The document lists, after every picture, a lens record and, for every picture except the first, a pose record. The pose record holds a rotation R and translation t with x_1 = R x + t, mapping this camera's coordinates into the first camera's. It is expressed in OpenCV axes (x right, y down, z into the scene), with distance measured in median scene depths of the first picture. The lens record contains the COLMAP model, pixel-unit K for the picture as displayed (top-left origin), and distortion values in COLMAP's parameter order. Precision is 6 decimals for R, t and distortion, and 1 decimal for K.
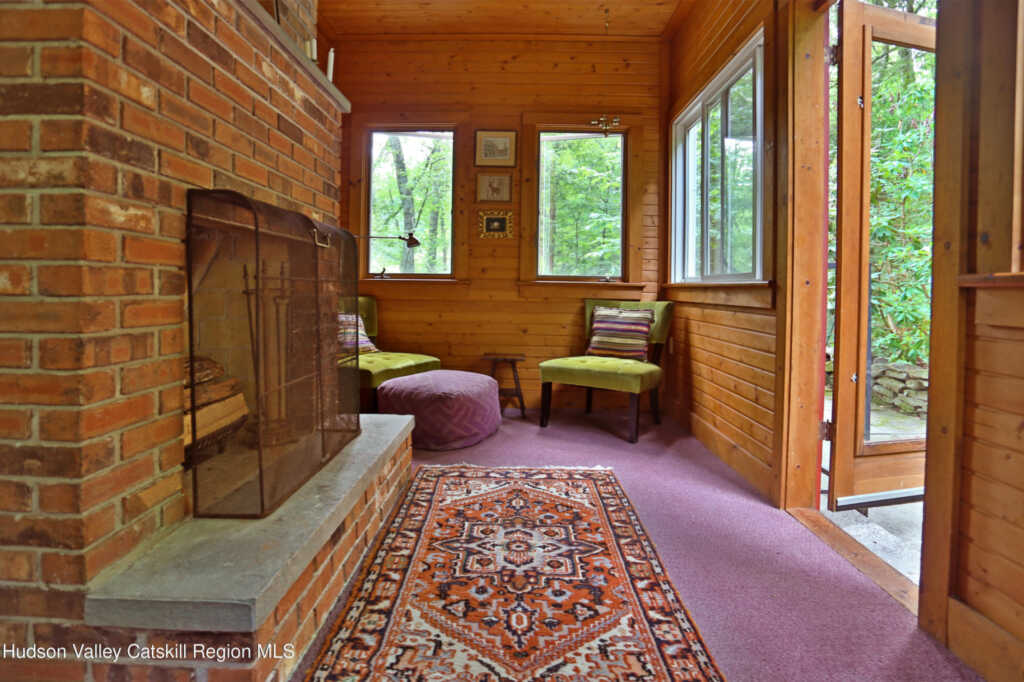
lens RADIAL K [[542.7, 0, 499.2], [0, 542.7, 294.0], [0, 0, 1]] dist [-0.050542, 0.009882]
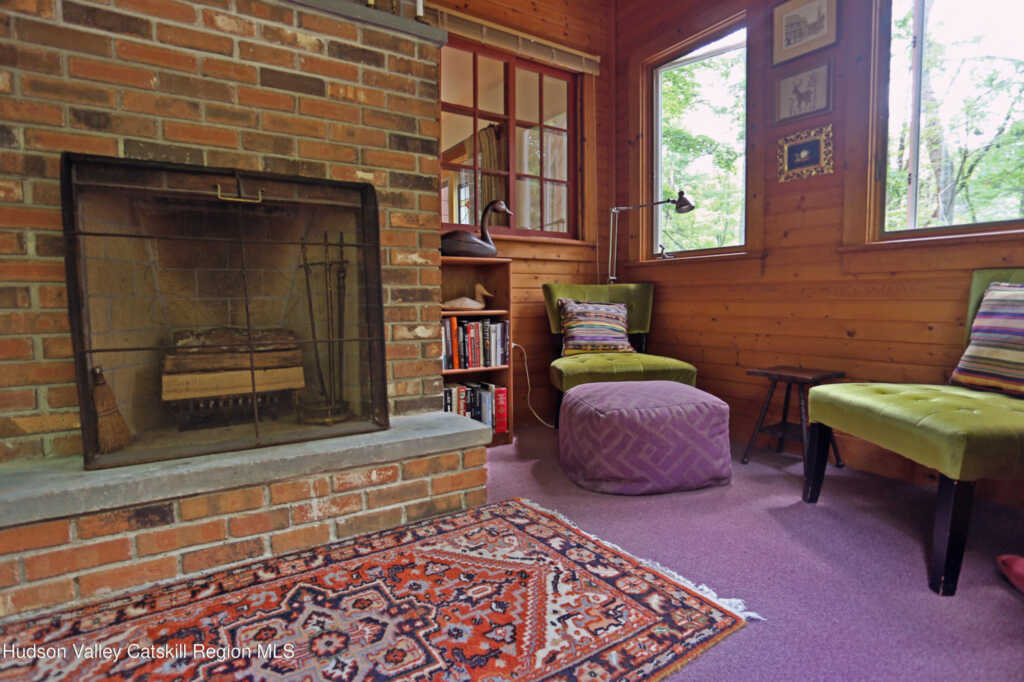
lens RADIAL K [[542.7, 0, 514.4], [0, 542.7, 343.7], [0, 0, 1]] dist [-0.050542, 0.009882]
pose [[0.576138, 0.046313, -0.816040, 0.484192], [0.005400, 0.998156, 0.060461, 0.070406], [0.817335, -0.039241, 0.574825, 0.635884]]
